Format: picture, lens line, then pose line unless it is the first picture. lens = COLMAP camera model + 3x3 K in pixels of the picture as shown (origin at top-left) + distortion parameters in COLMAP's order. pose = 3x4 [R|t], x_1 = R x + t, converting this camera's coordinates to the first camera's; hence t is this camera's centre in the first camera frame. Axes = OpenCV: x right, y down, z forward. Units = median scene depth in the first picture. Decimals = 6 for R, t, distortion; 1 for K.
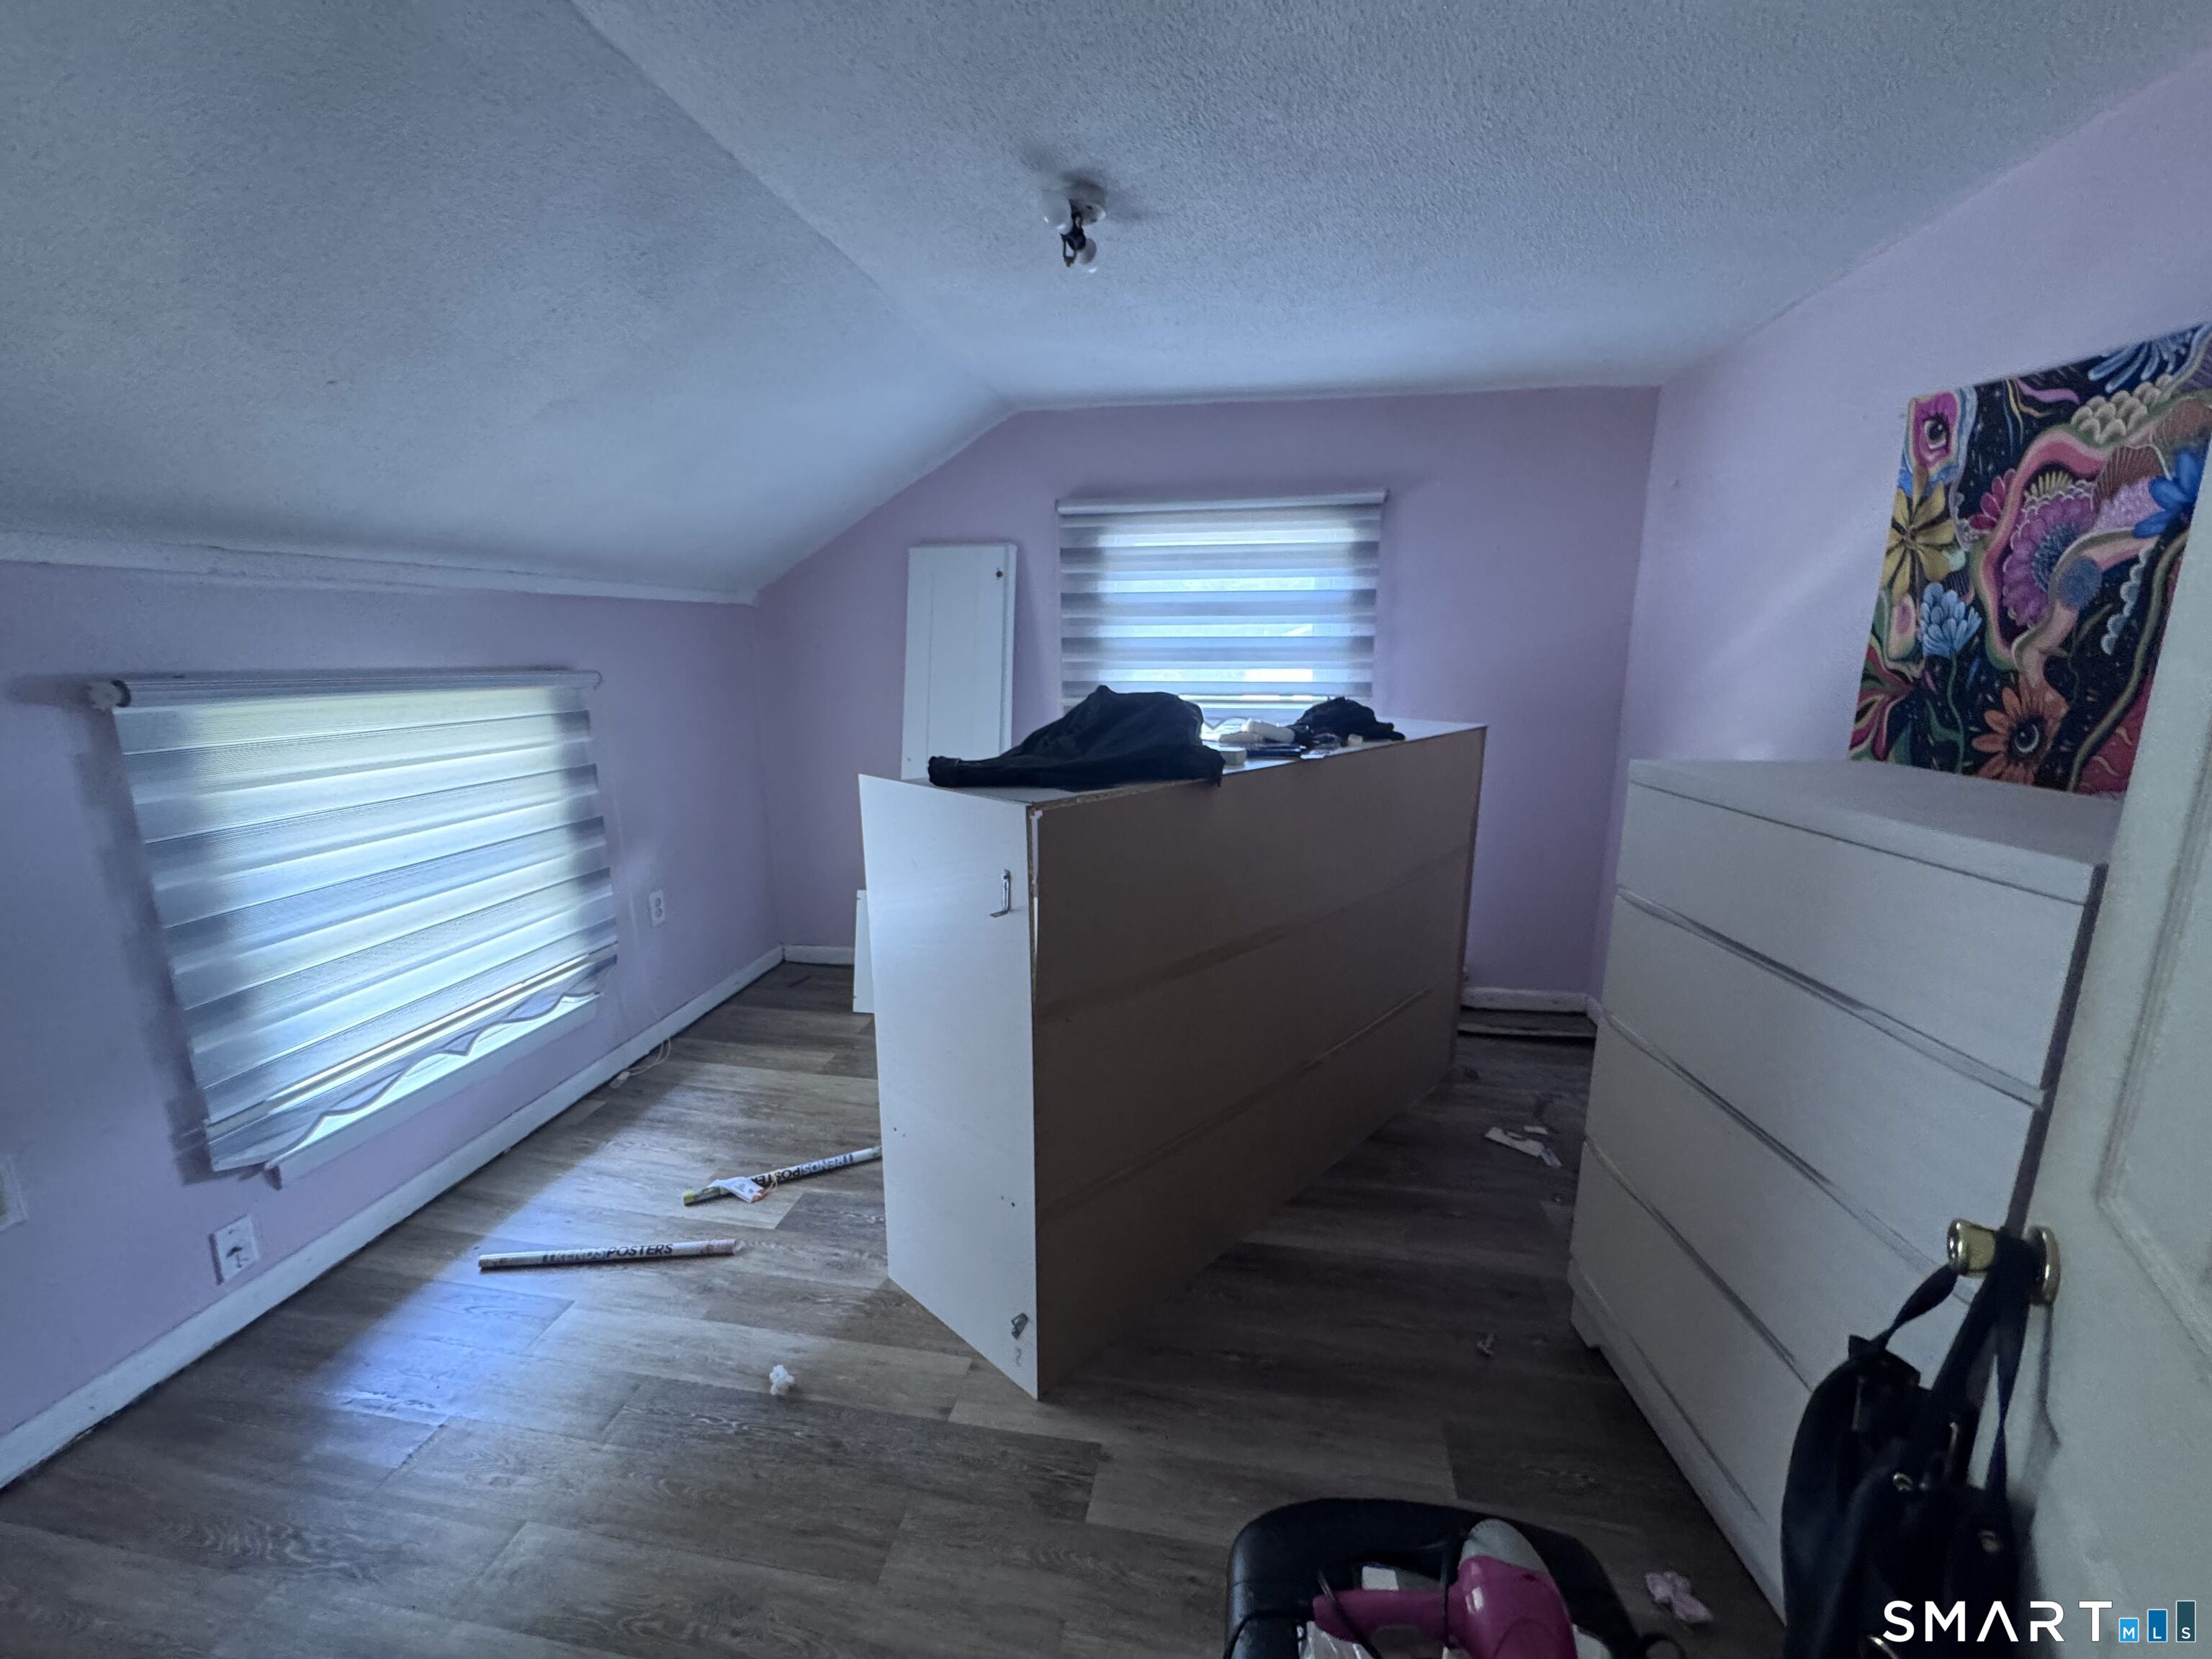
lens RADIAL K [[887.8, 0, 1107.0], [0, 887.8, 834.3], [0, 0, 1]] dist [-0.005407, -0.000306]
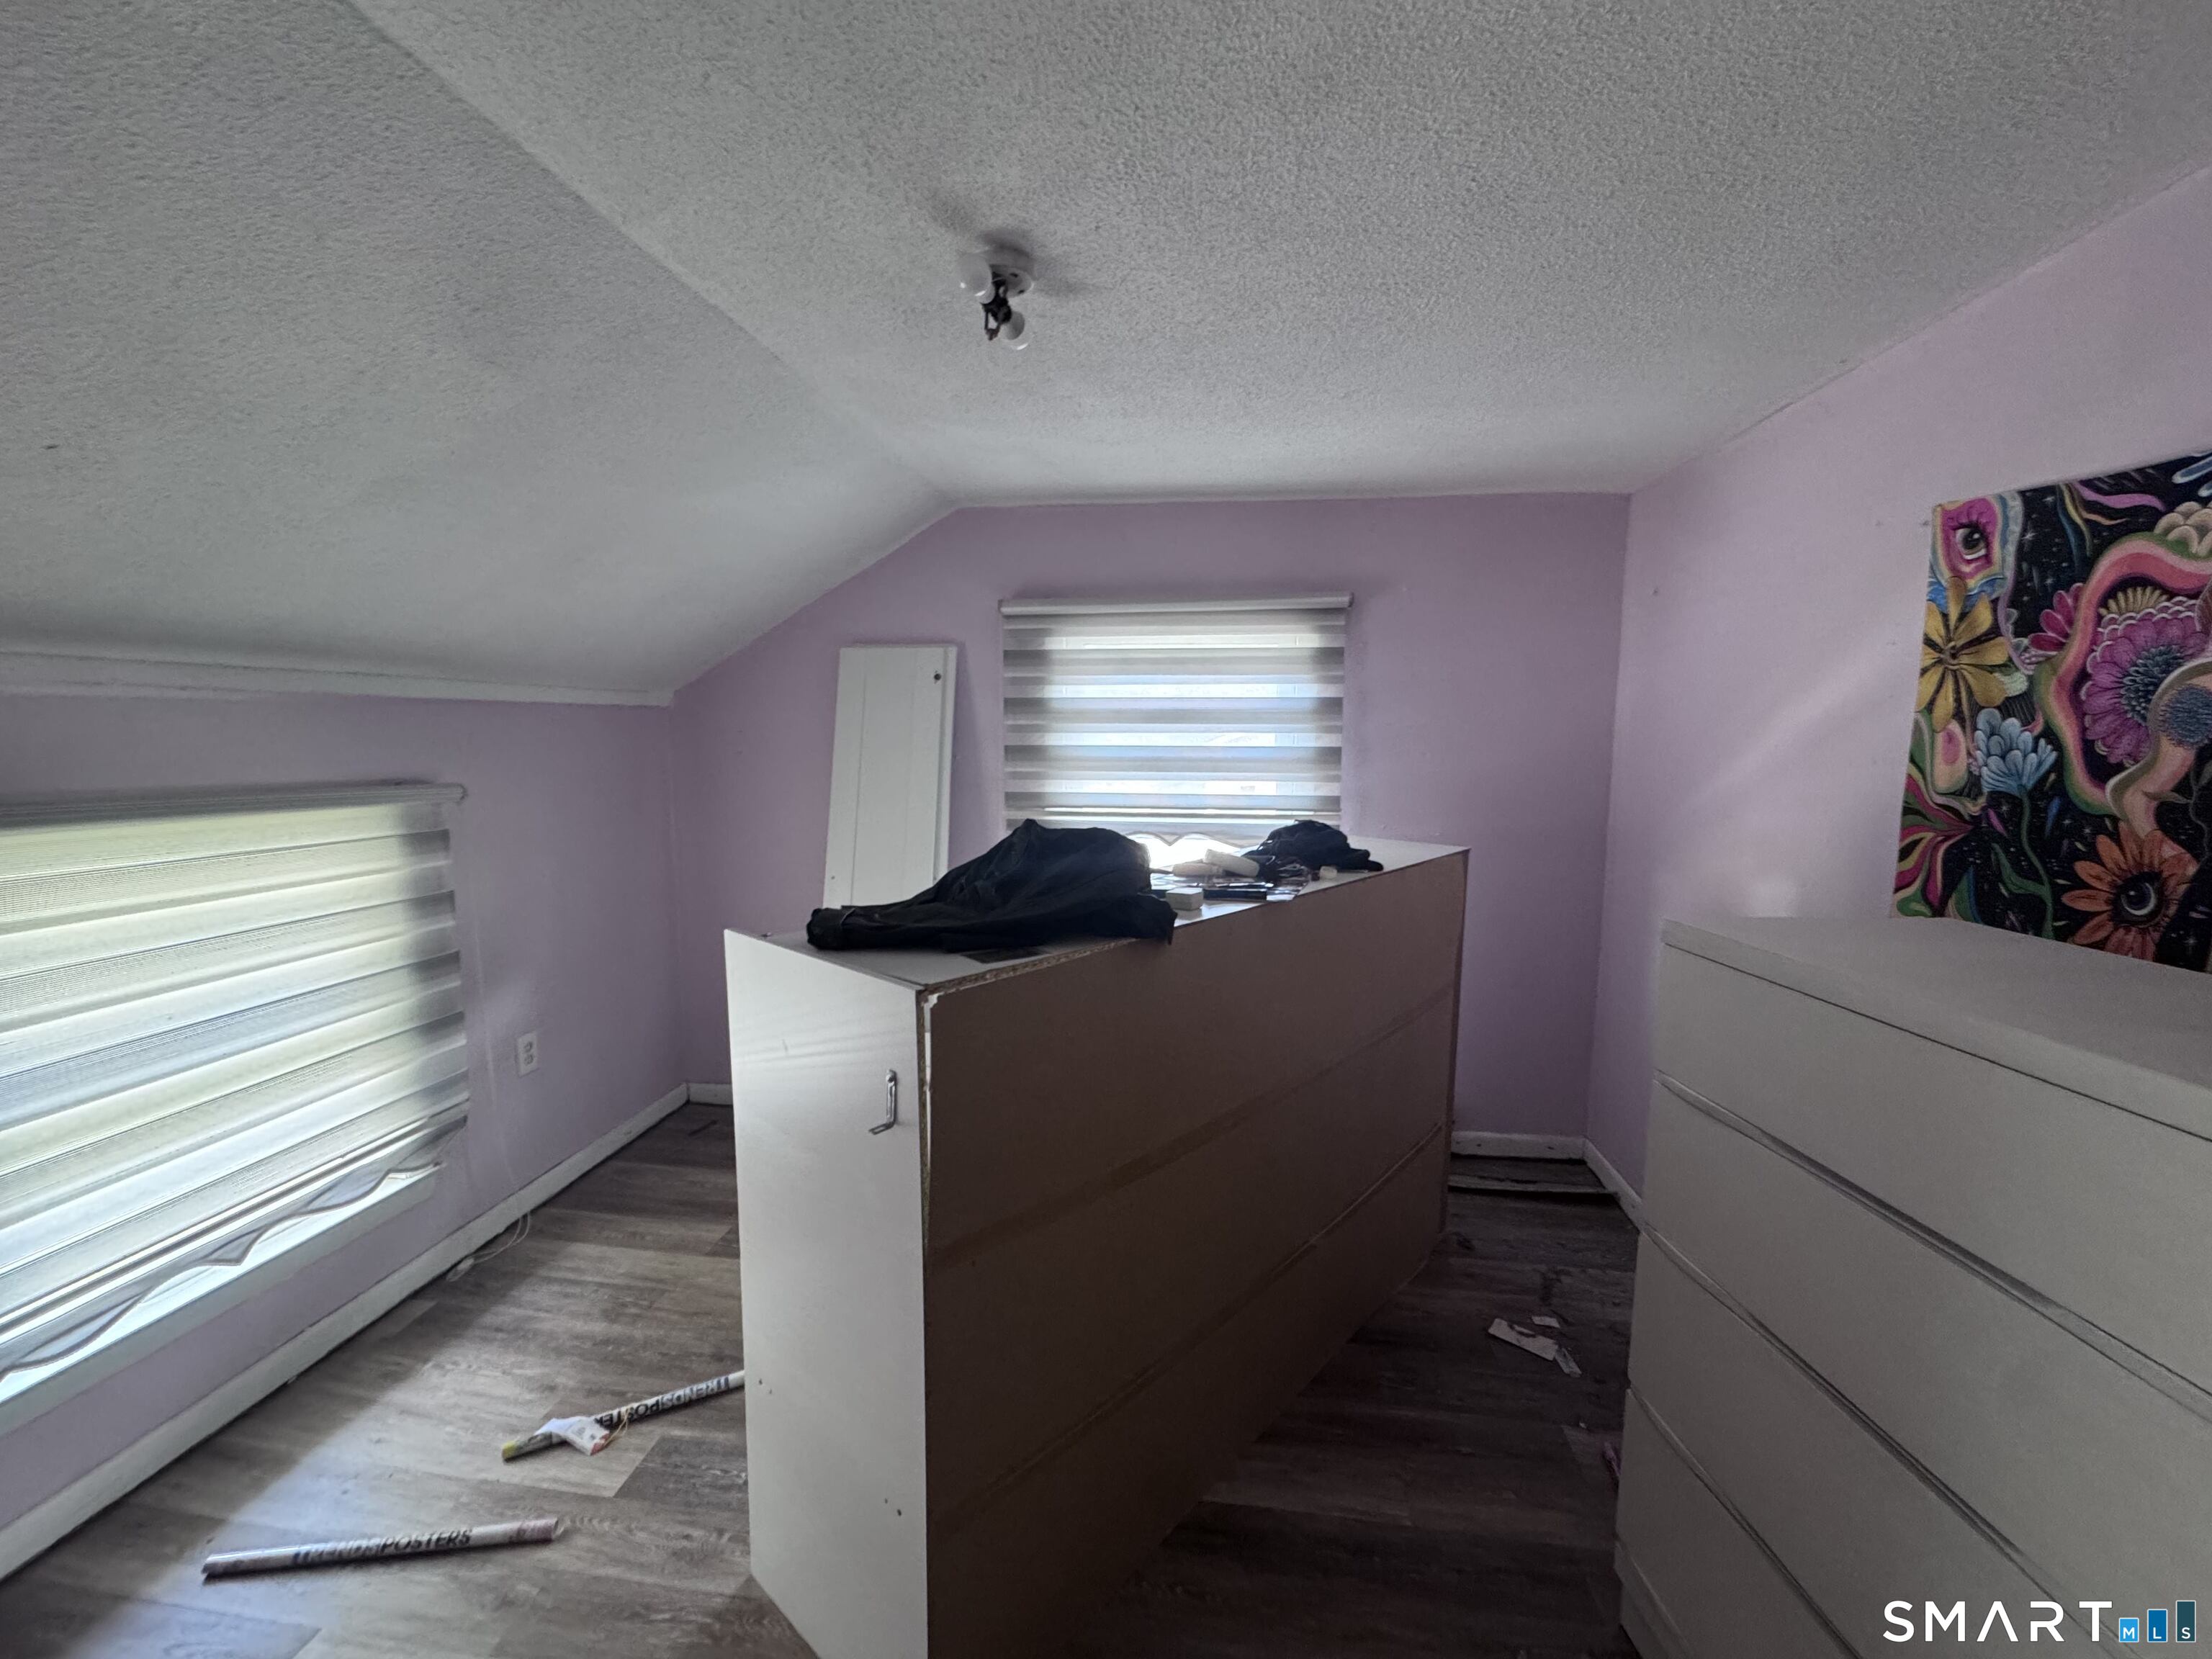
lens RADIAL K [[887.8, 0, 1106.1], [0, 887.8, 840.6], [0, 0, 1]] dist [-0.005407, -0.000306]
pose [[0.999203, 0.002877, 0.039821, 0.029548], [0.000878, 0.995575, -0.093963, -0.062046], [-0.039915, 0.093923, 0.994779, 0.152428]]
